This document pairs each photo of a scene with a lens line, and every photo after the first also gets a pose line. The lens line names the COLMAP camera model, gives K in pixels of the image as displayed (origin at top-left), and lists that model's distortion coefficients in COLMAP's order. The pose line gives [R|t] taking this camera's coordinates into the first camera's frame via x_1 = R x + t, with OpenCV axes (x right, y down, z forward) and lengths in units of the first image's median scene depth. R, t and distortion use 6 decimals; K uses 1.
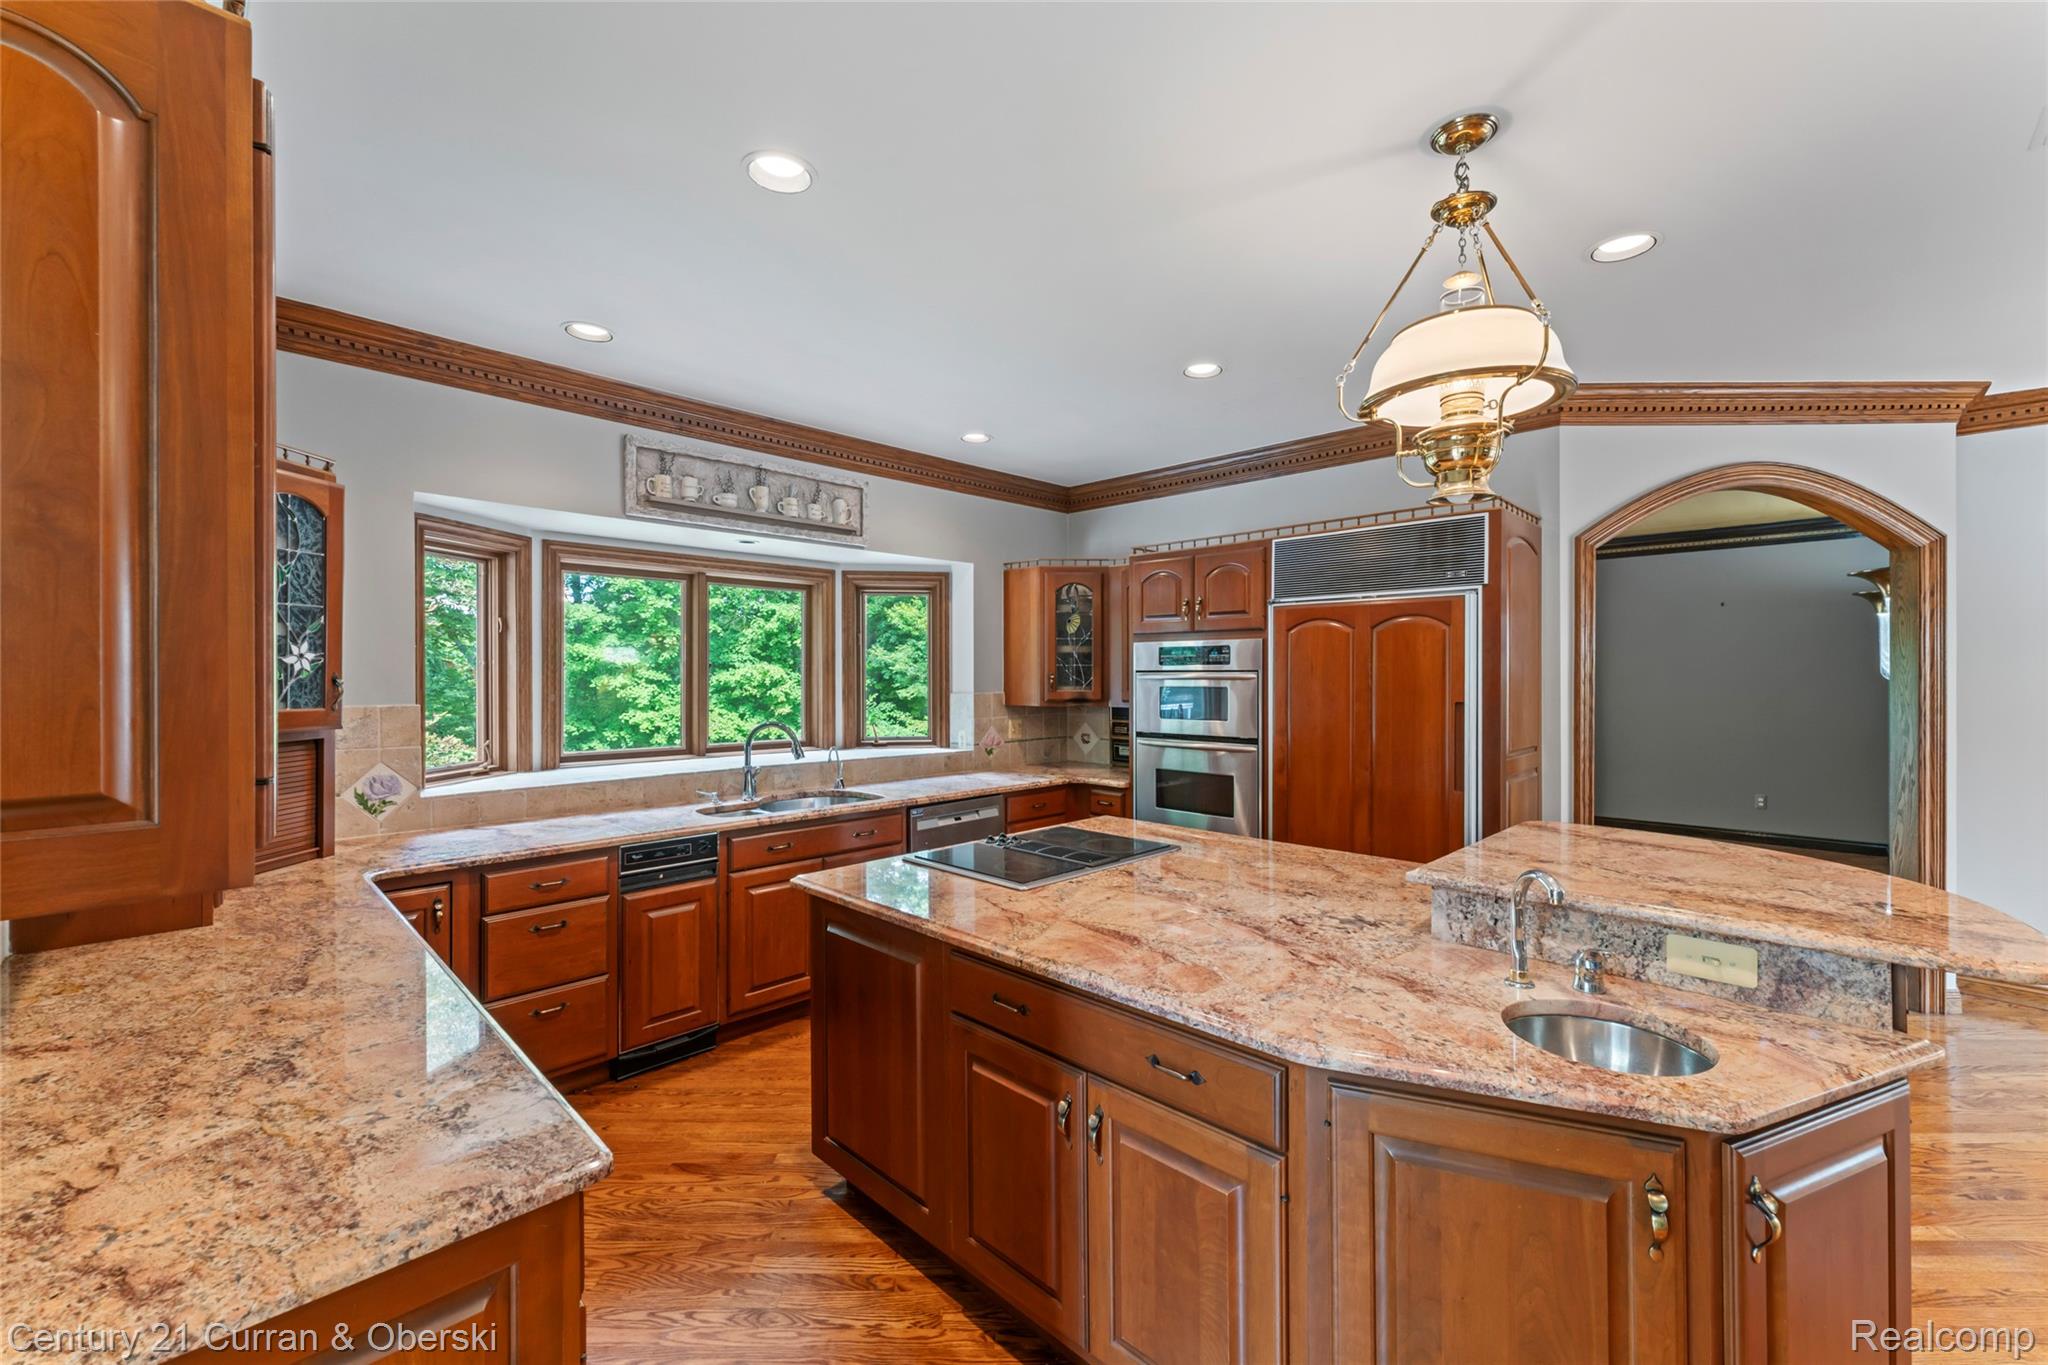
lens RADIAL K [[824.3, 0, 1023.2], [0, 824.3, 677.3], [0, 0, 1]] dist [-0.000558, 0.000010]
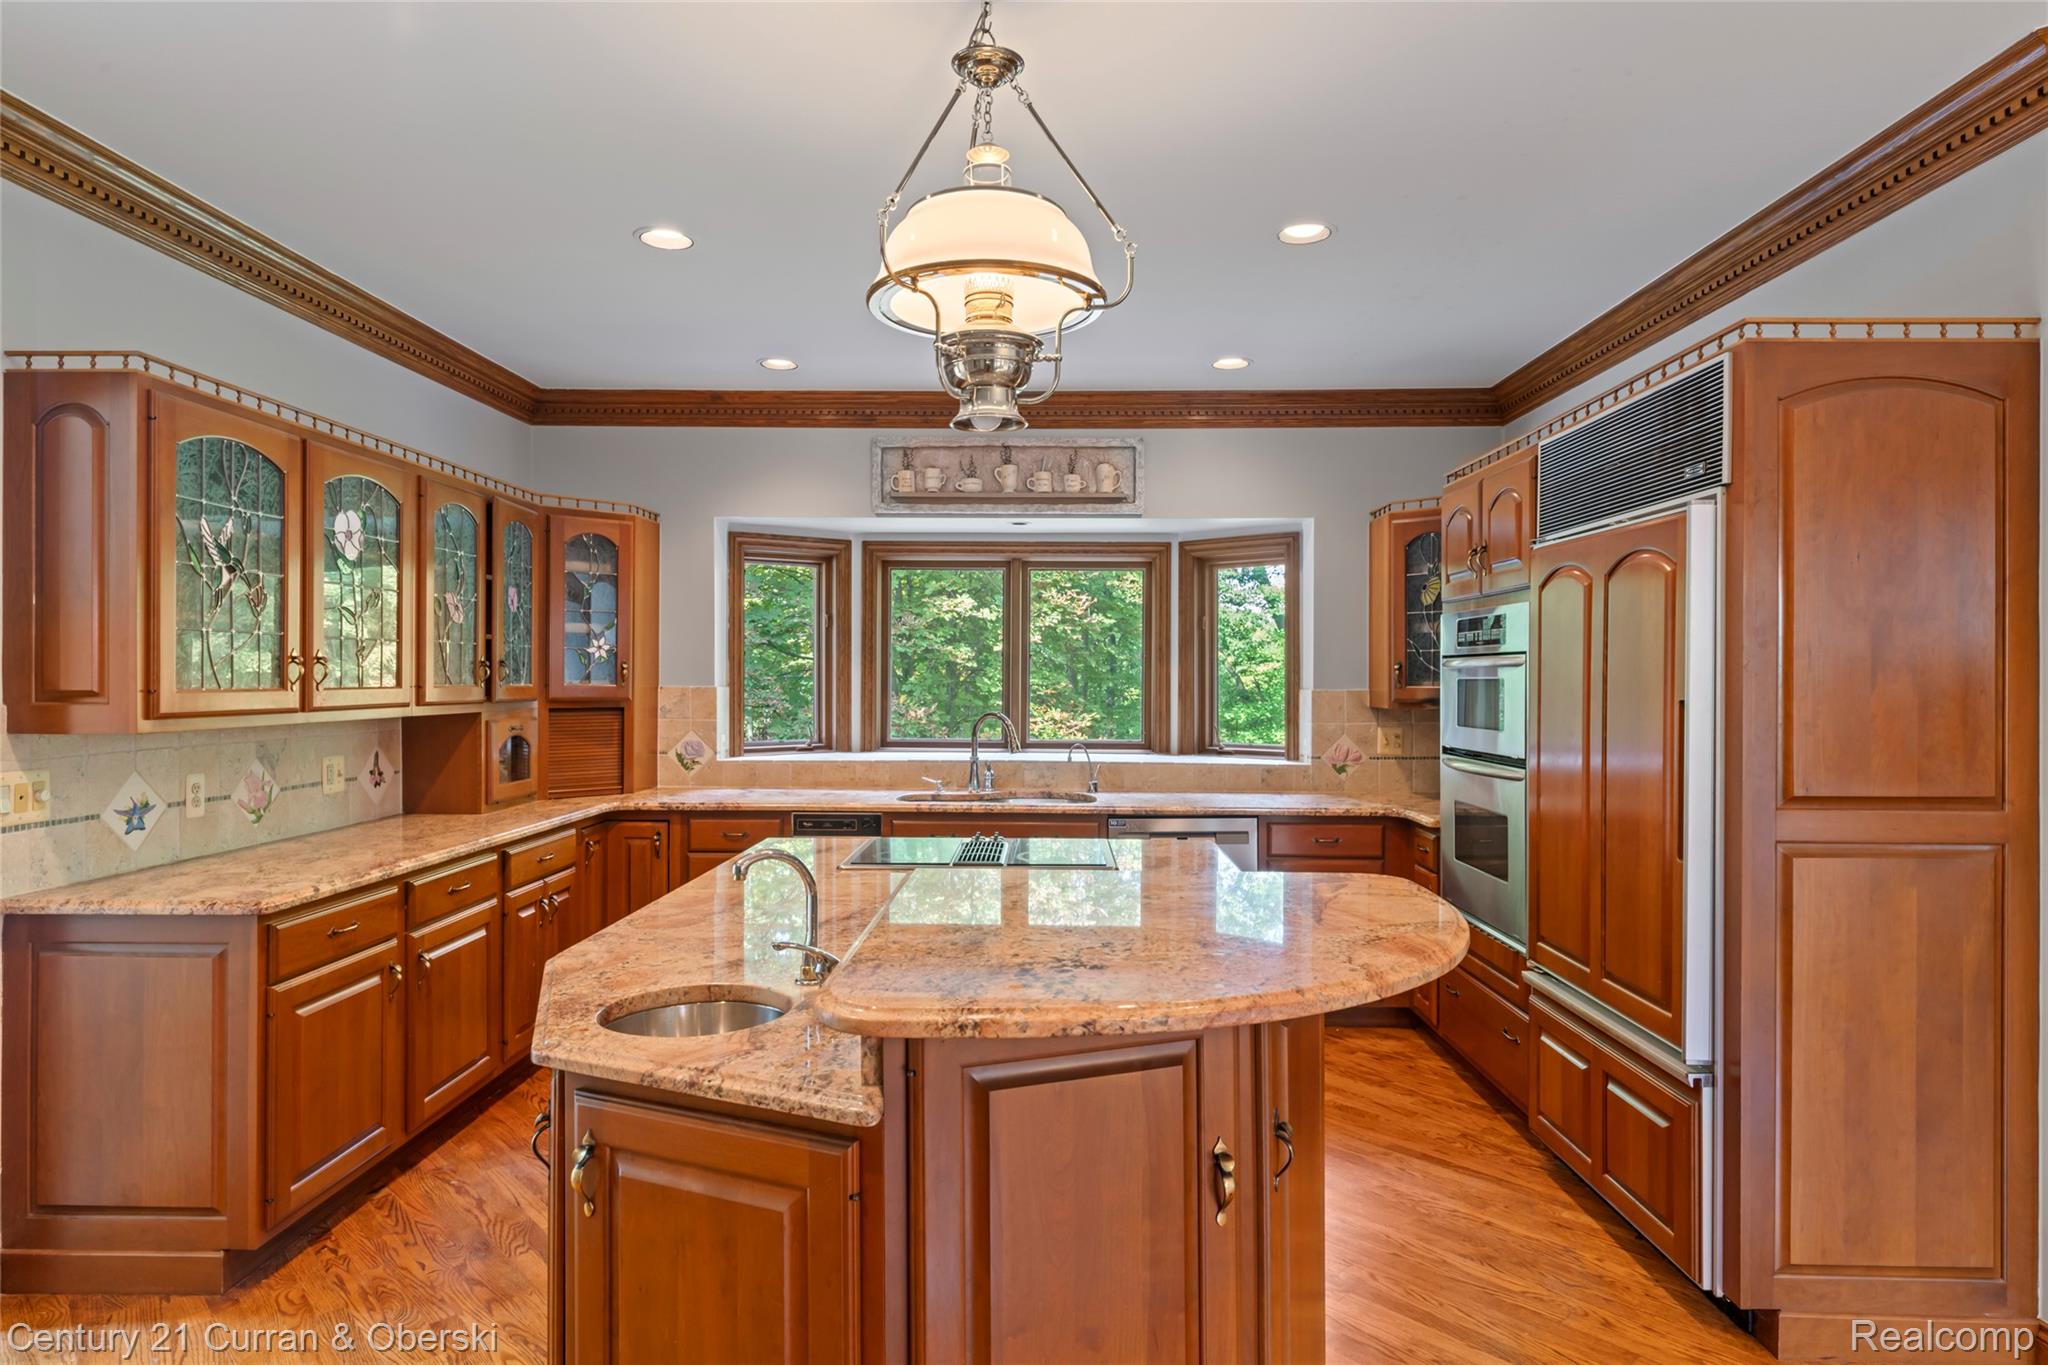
lens RADIAL K [[1129.5, 0, 1024.7], [0, 1129.5, 678.3], [0, 0, 1]] dist [0.000596, 0.000107]
pose [[0.686122, 0.003624, -0.727478, 0.647170], [-0.007494, 0.999970, -0.002086, 0.016295], [0.727448, 0.006883, 0.686128, 0.125560]]
